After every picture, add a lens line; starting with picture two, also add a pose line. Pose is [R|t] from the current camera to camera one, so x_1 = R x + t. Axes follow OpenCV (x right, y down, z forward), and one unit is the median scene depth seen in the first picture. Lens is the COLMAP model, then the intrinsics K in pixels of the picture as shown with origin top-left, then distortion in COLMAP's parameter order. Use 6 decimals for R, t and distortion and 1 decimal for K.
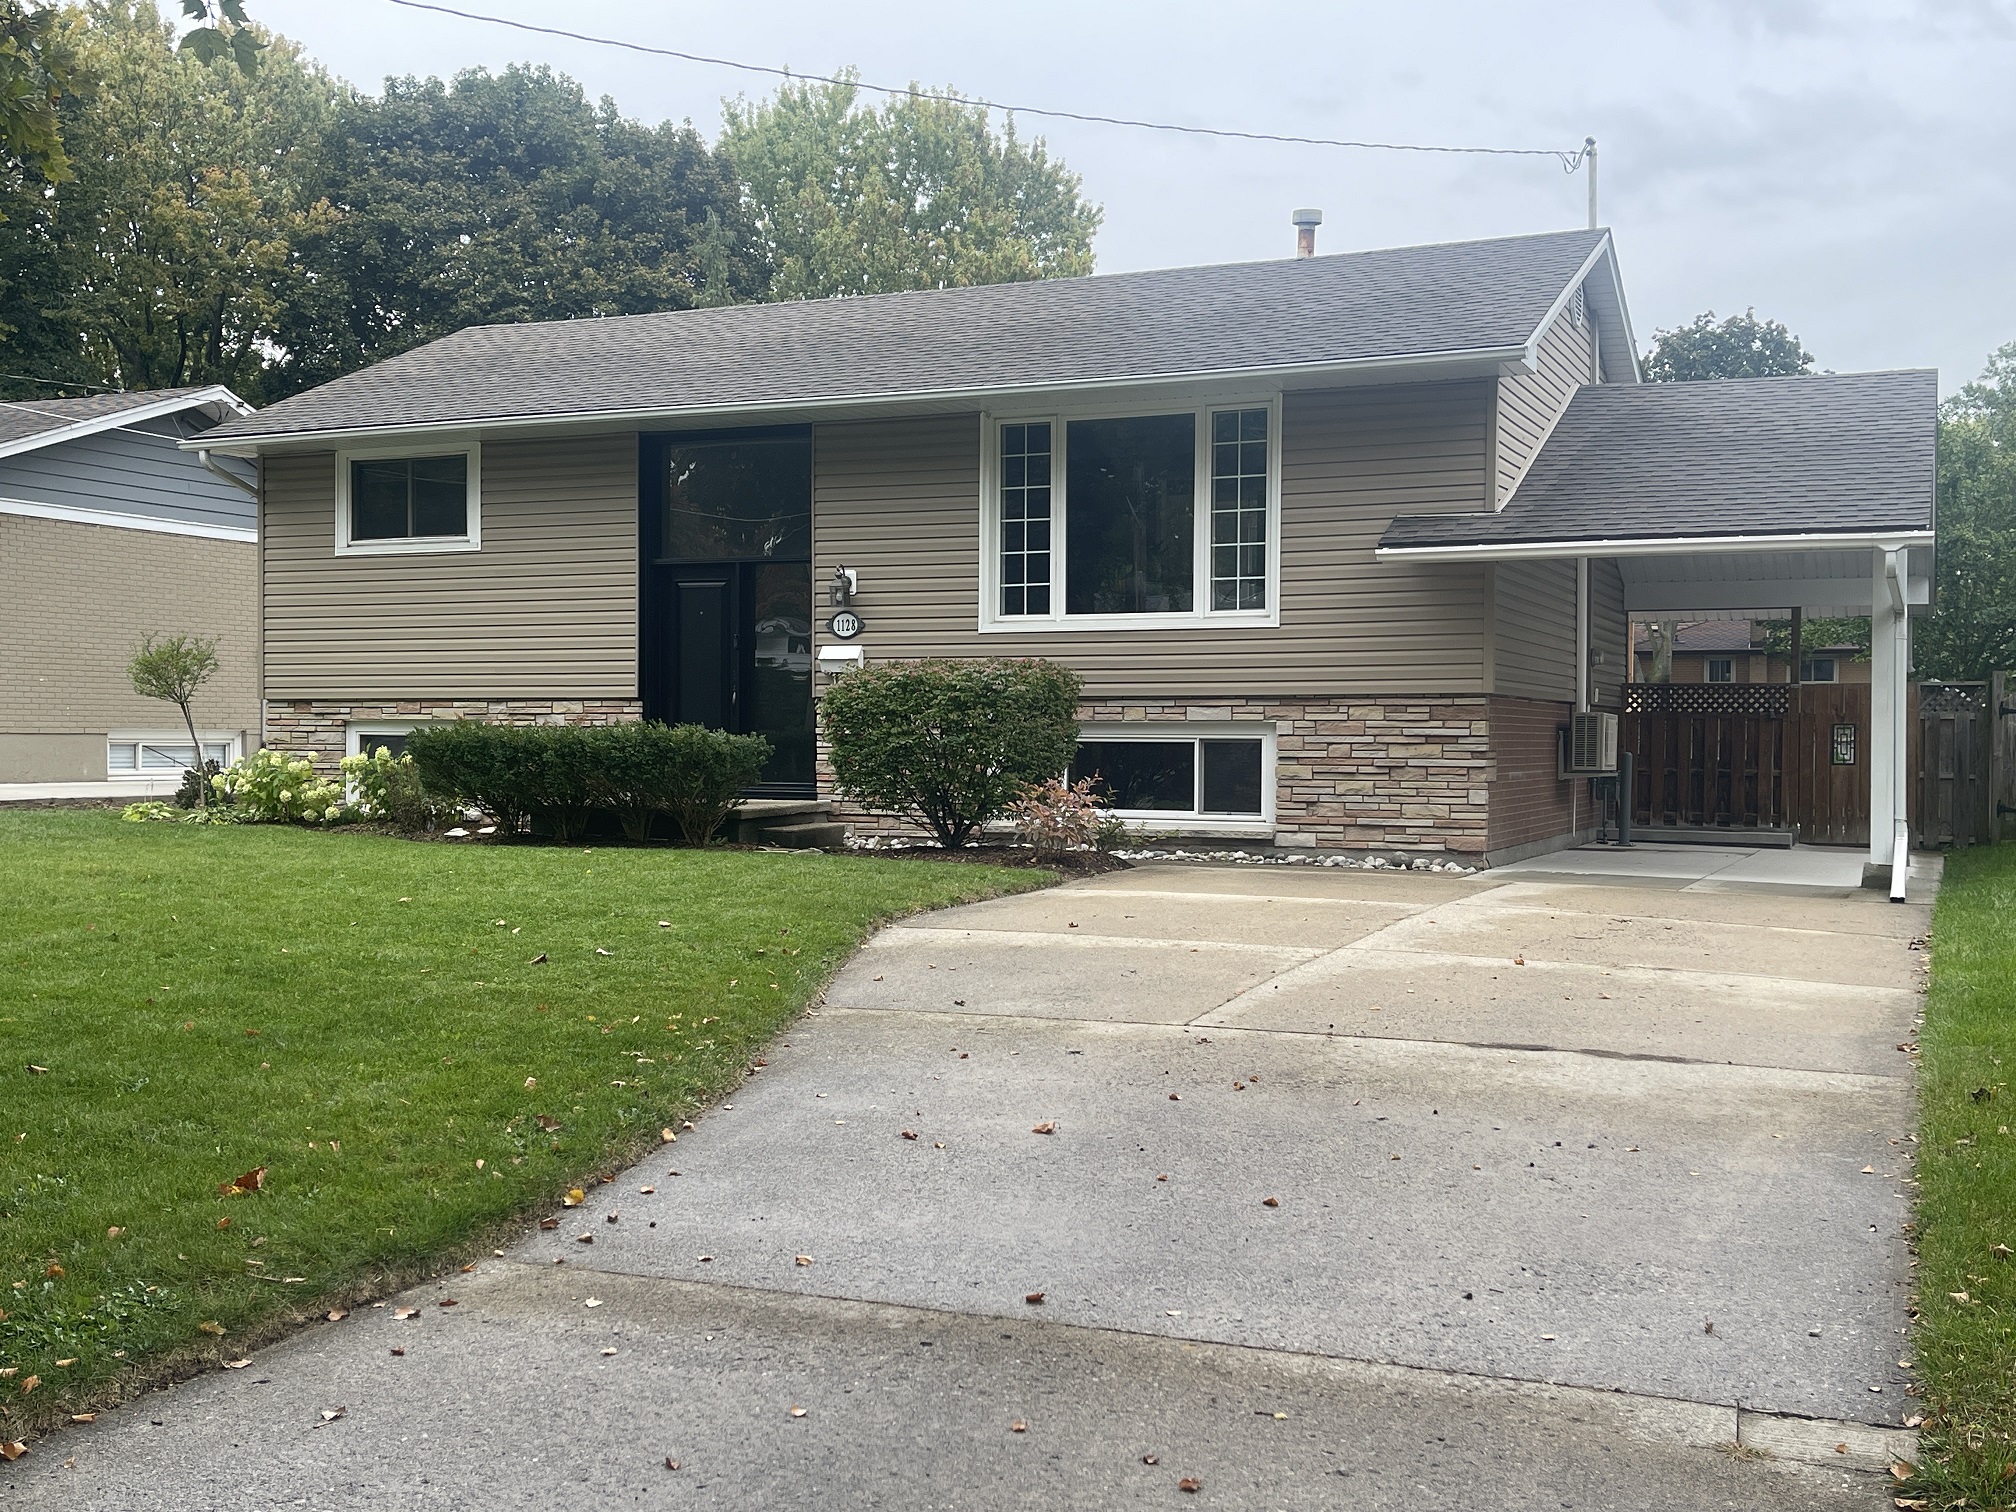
lens RADIAL K [[2097.9, 0, 1008.3], [0, 2097.9, 773.4], [0, 0, 1]] dist [0.062974, 0.000000]
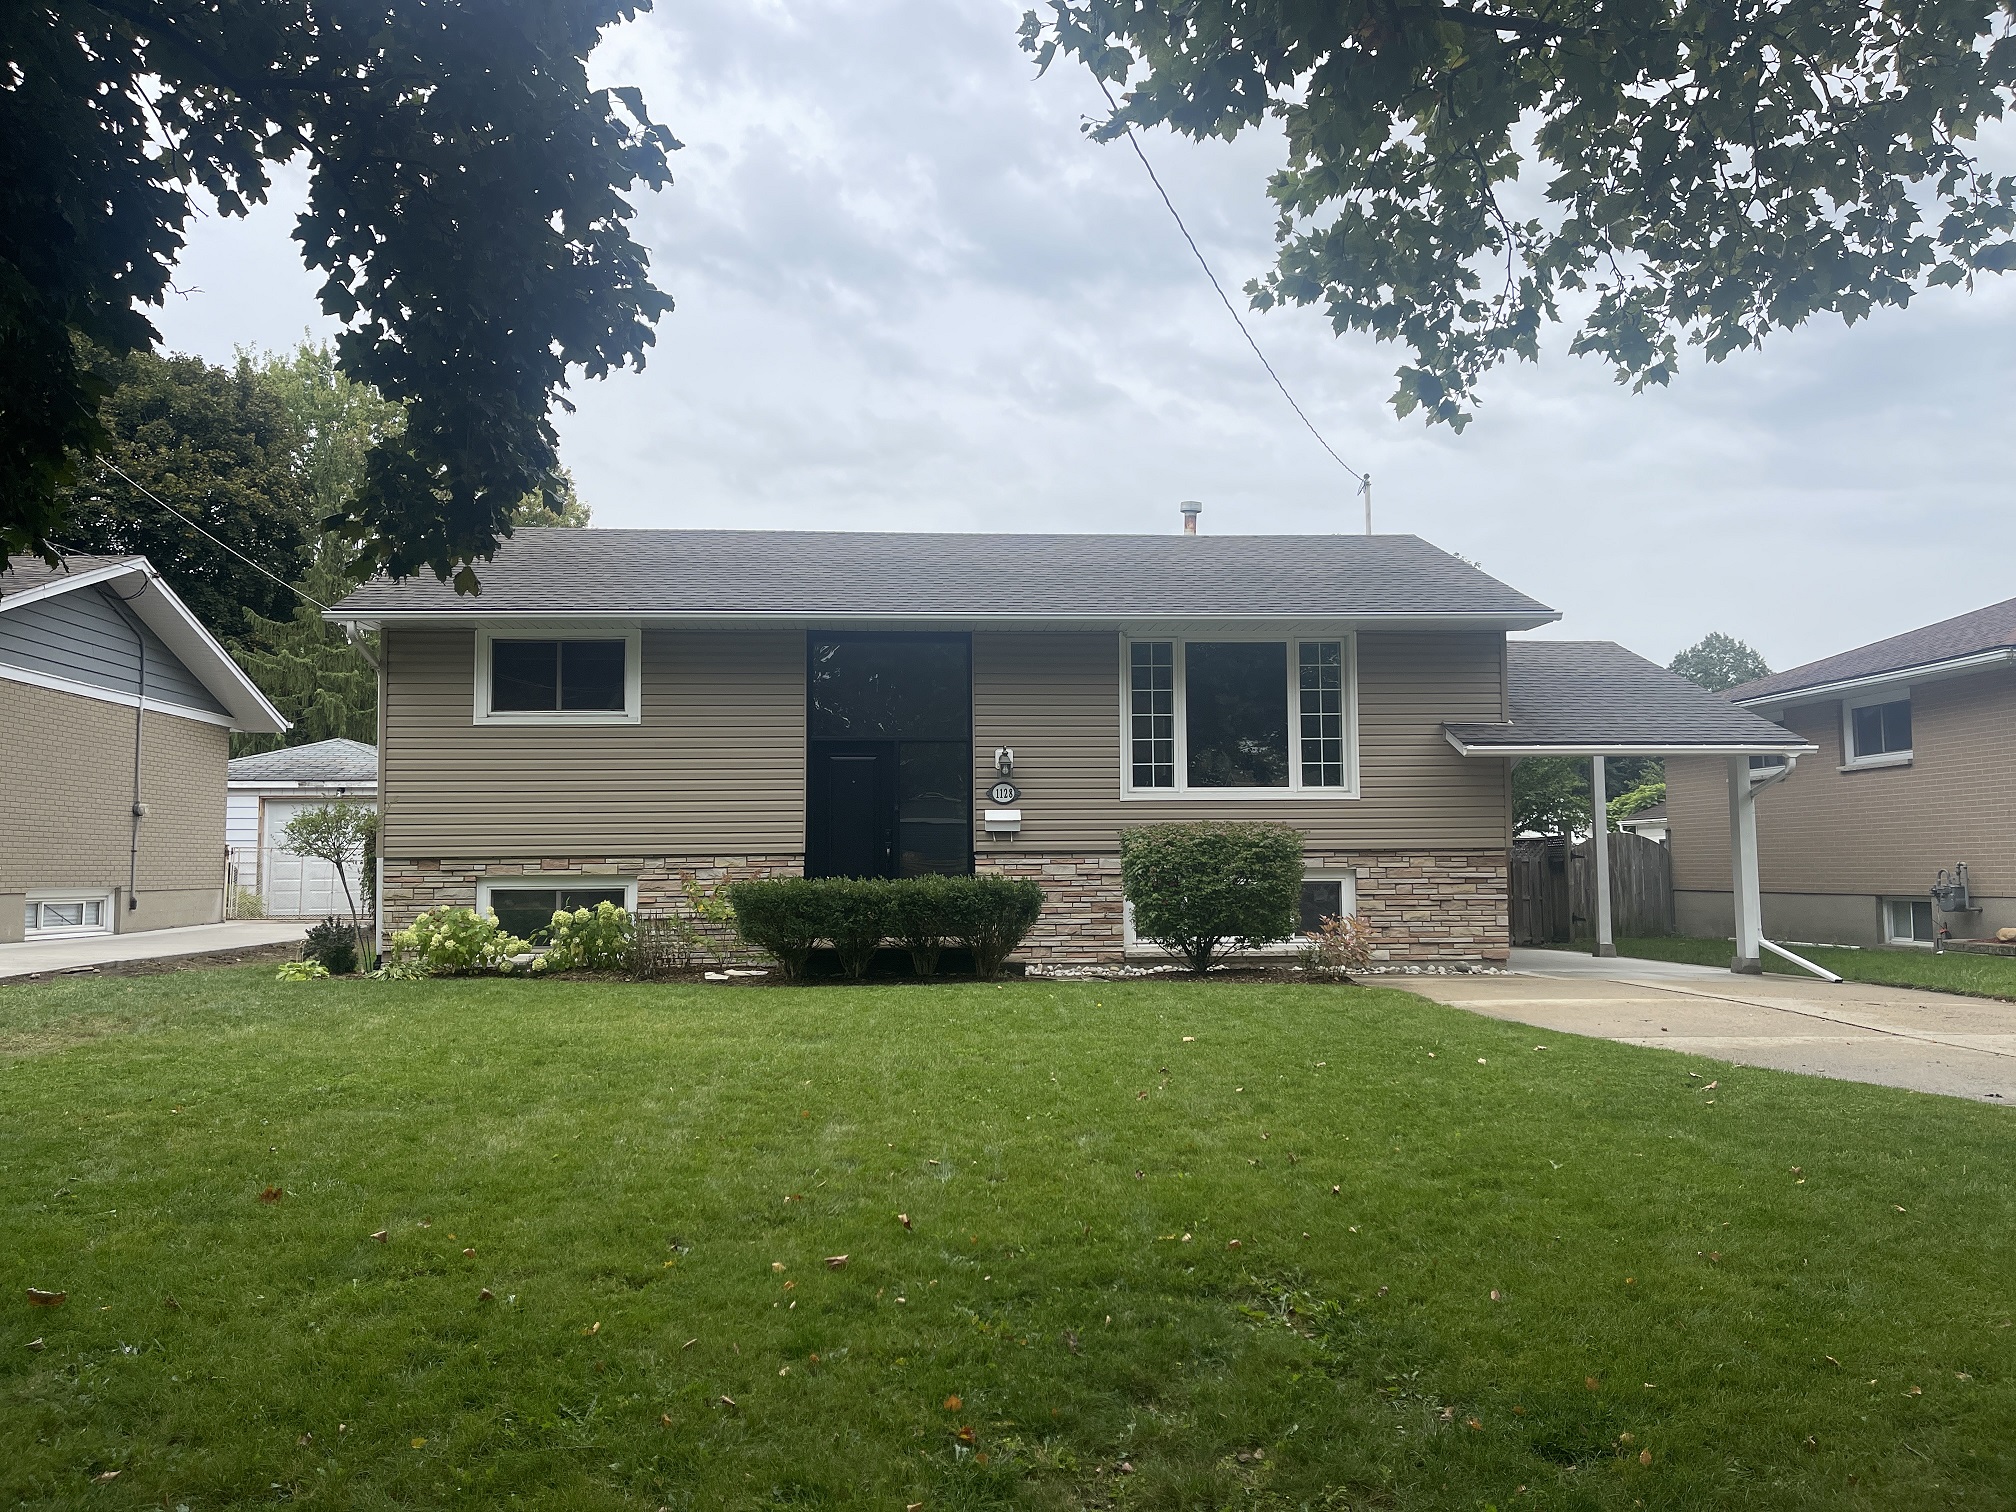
lens RADIAL K [[1507.7, 0, 1007.3], [0, 1507.7, 738.7], [0, 0, 1]] dist [0.050968, -0.004273]
pose [[0.887217, 0.028081, 0.460497, -0.501300], [0.020528, 0.994754, -0.100212, -0.013842], [-0.460896, 0.098363, 0.881986, 0.215446]]
